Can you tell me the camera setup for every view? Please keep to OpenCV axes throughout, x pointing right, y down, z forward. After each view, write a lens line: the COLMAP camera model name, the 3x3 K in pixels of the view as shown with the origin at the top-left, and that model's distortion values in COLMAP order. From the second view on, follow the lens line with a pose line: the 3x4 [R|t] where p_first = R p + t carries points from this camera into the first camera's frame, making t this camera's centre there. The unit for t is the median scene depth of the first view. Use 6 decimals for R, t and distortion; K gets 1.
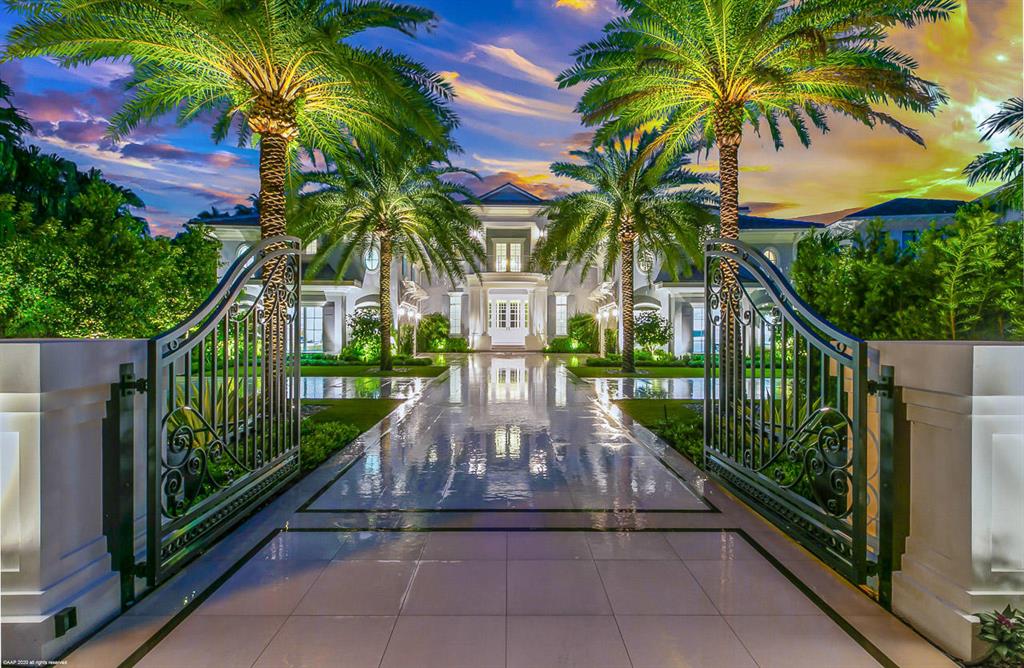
lens RADIAL K [[482.7, 0, 512.0], [0, 482.7, 334.0], [0, 0, 1]] dist [-0.000006, -0.000003]
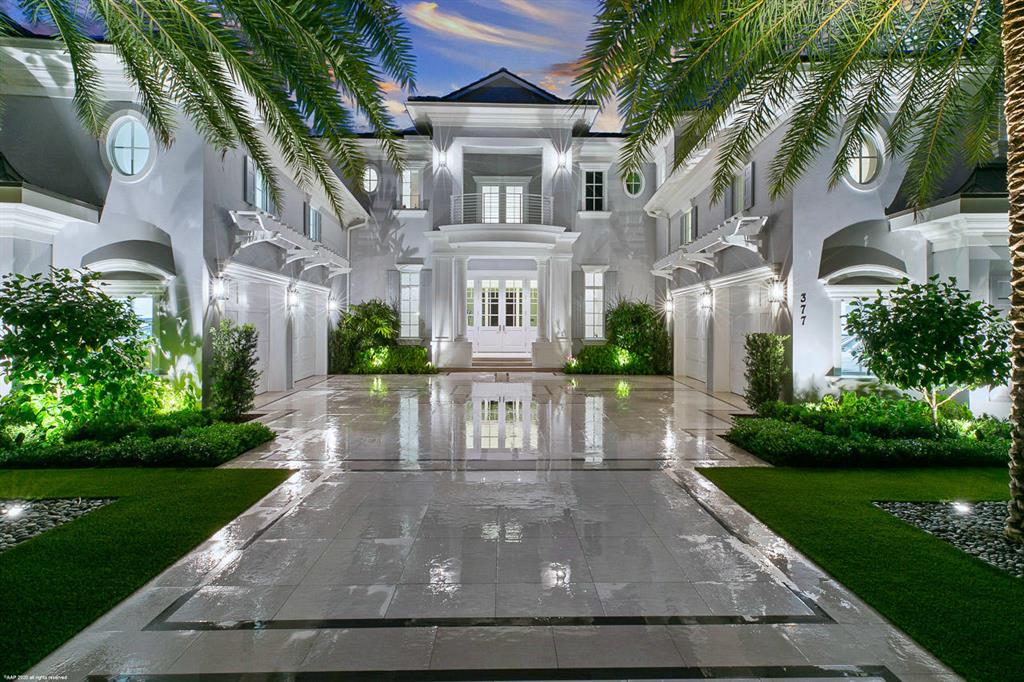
lens RADIAL K [[473.2, 0, 513.0], [0, 473.2, 328.2], [0, 0, 1]] dist [0.000100, 0.000005]
pose [[0.999884, 0.000508, 0.015225, -0.003638], [-0.000444, 0.999991, -0.004229, -0.009478], [-0.015227, 0.004222, 0.999875, 0.448293]]
